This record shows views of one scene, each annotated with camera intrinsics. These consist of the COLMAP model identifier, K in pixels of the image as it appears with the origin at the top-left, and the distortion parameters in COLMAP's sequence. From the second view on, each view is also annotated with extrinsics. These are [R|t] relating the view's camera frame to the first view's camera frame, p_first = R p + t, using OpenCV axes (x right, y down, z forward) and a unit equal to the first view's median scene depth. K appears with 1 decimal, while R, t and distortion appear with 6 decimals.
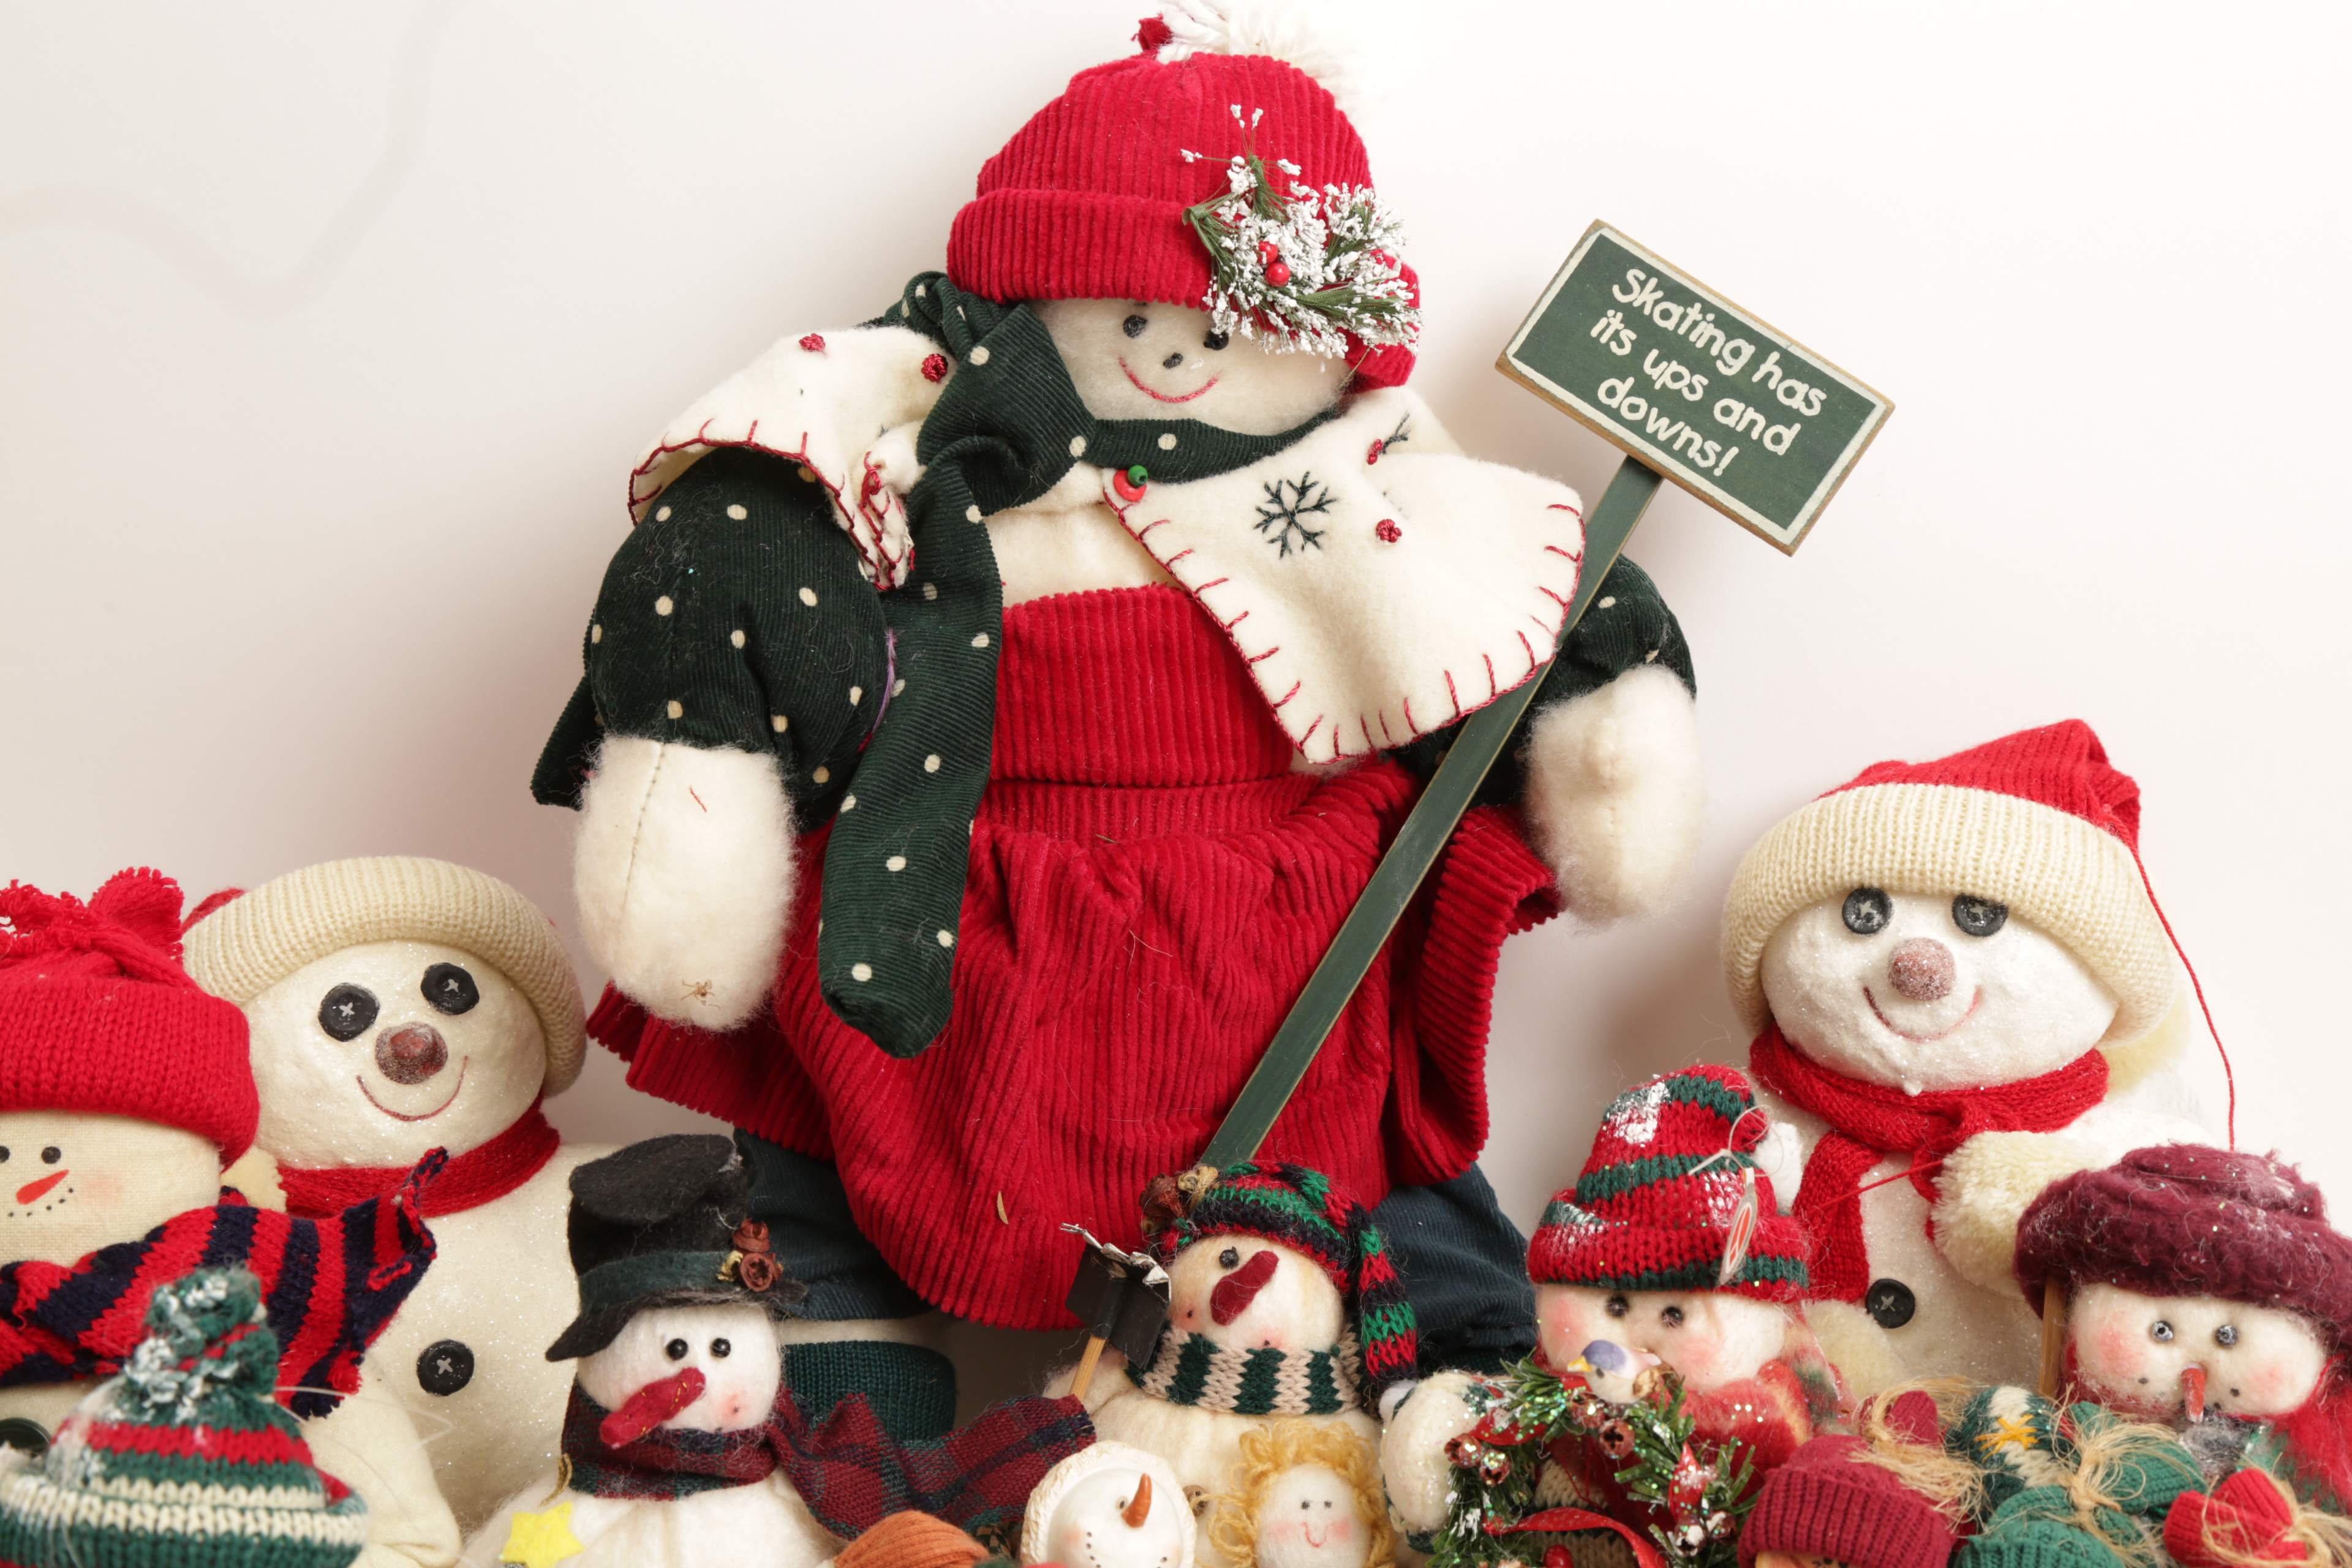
lens RADIAL K [[3335.1, 0, 1148.4], [0, 3335.1, 781.5], [0, 0, 1]] dist [0.095403, 0.071183]
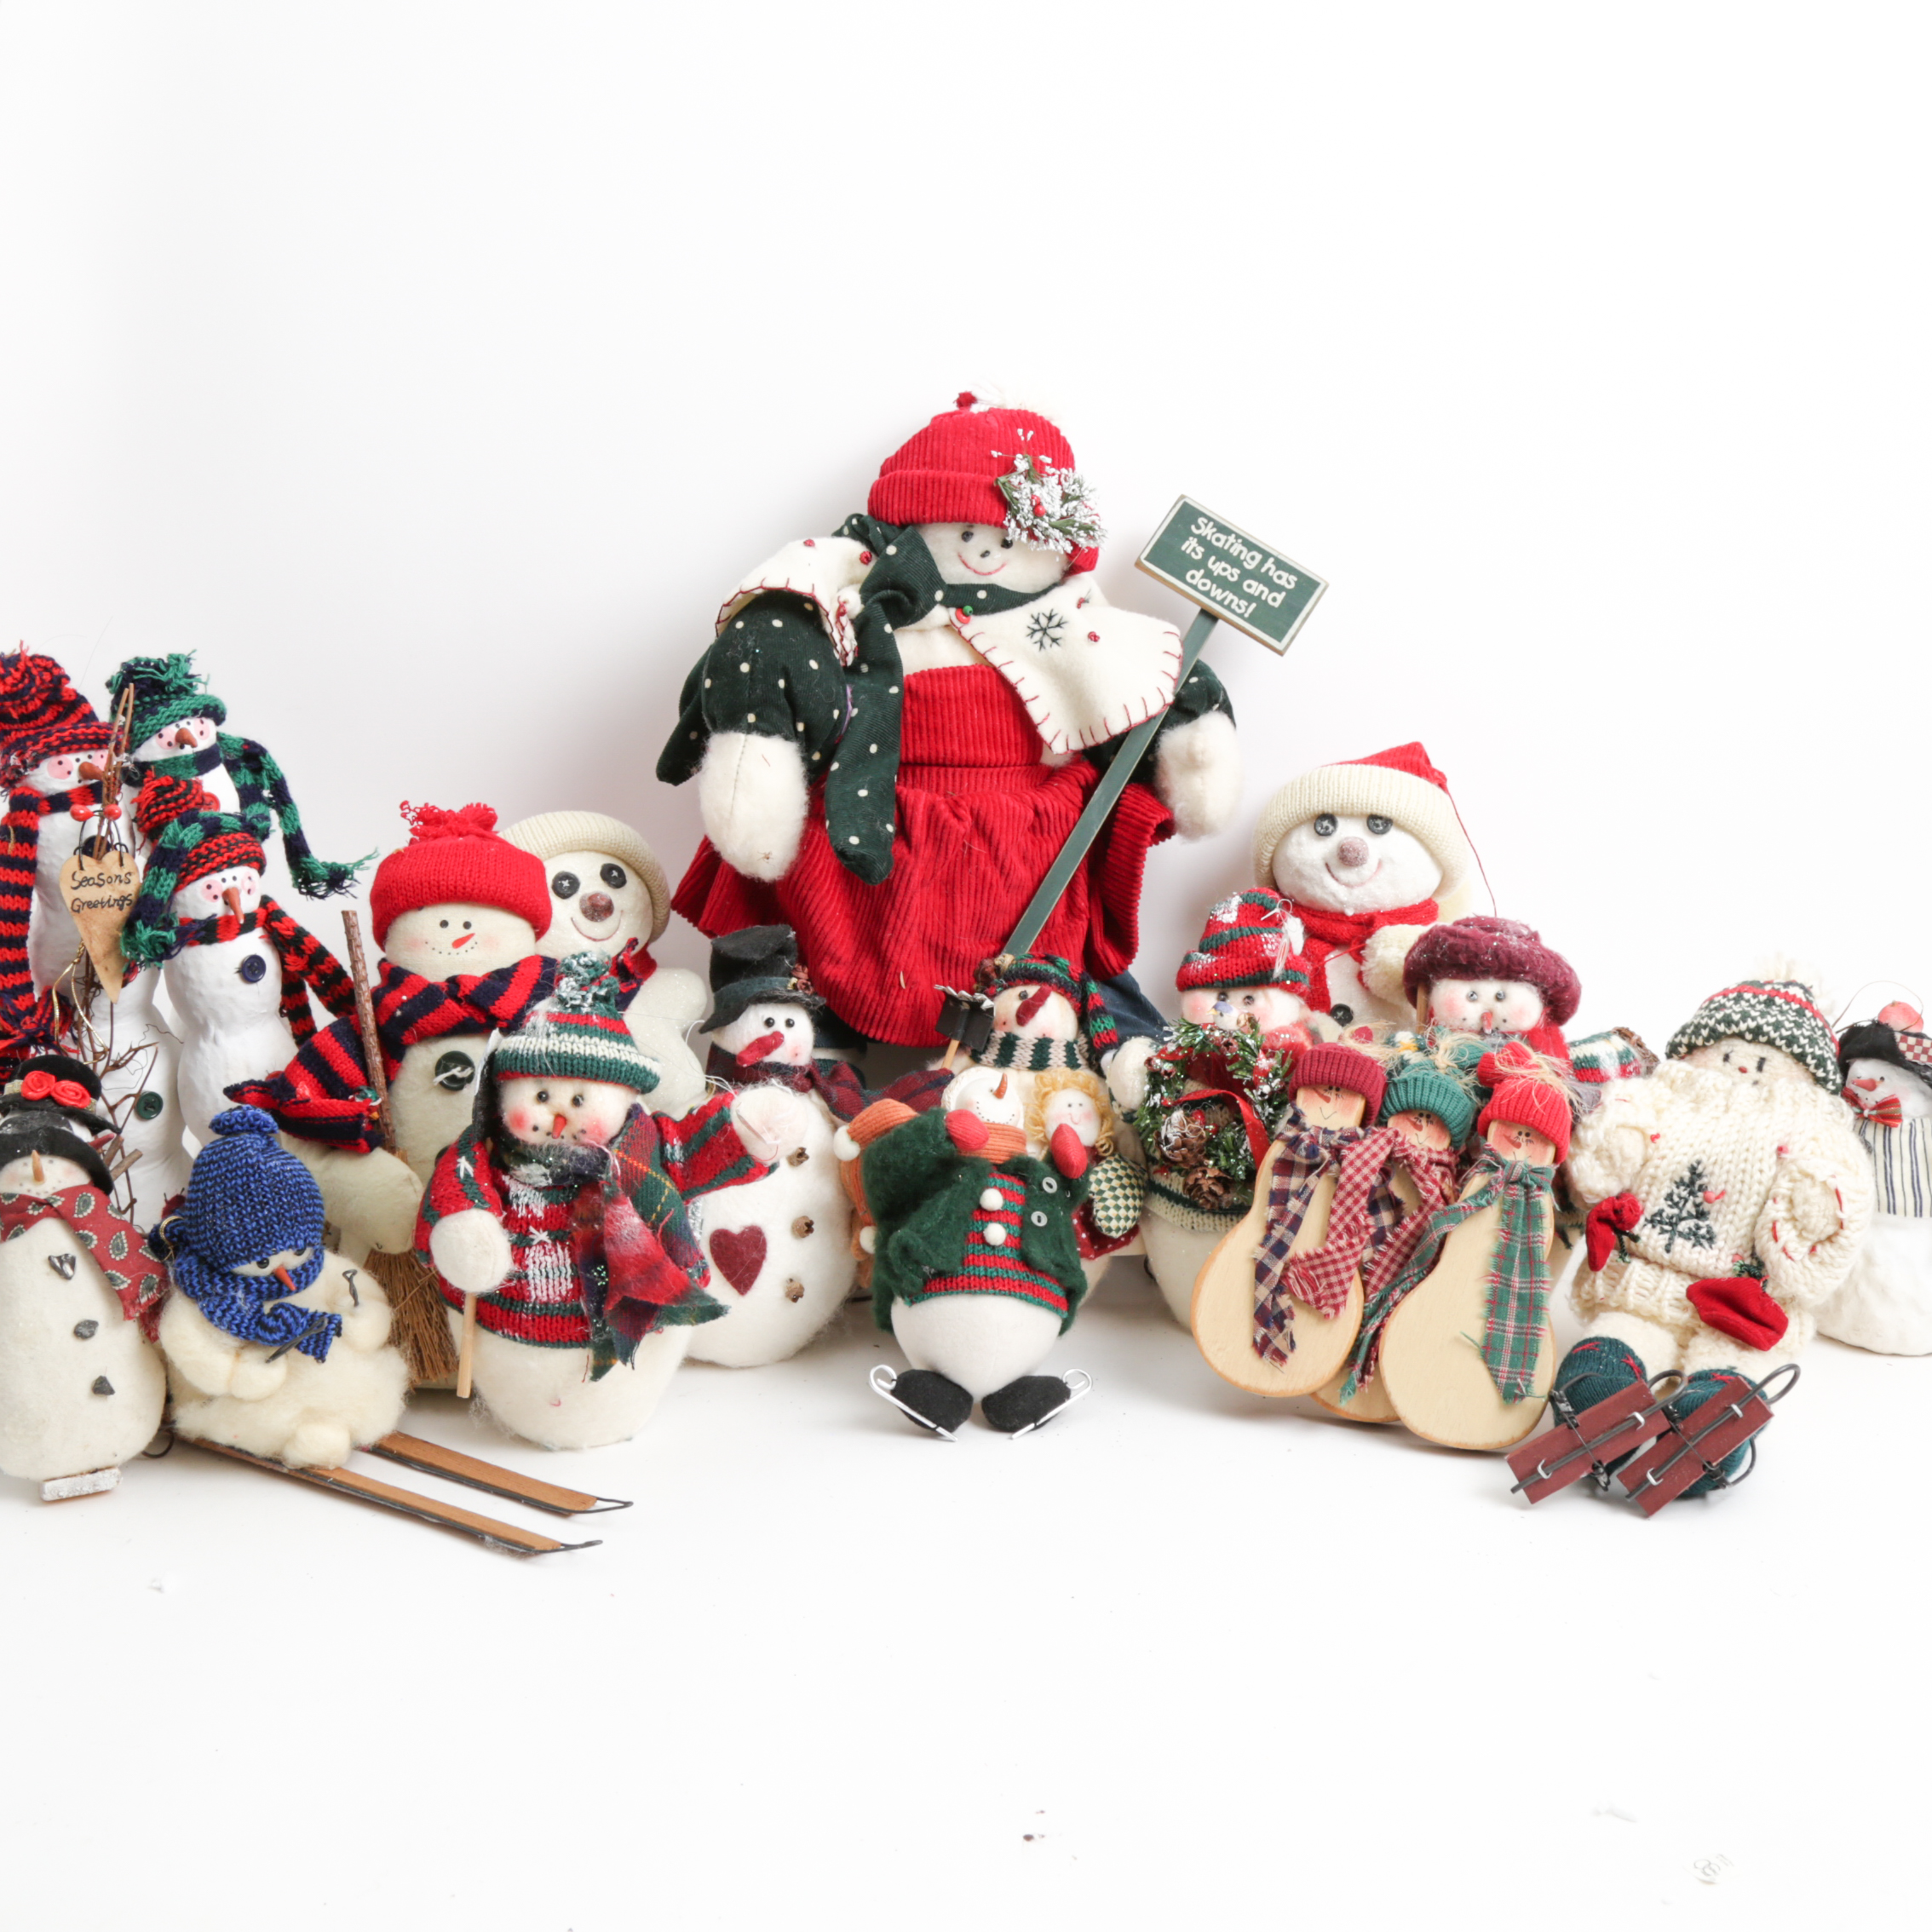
lens RADIAL K [[2297.9, 0, 1017.0], [0, 2297.9, 788.4], [0, 0, 1]] dist [-0.130403, 0.022132]
pose [[0.992198, -0.004916, 0.124574, -0.151075], [0.015260, 0.996498, -0.082217, 0.132903], [-0.123733, 0.083477, 0.988798, -0.371151]]
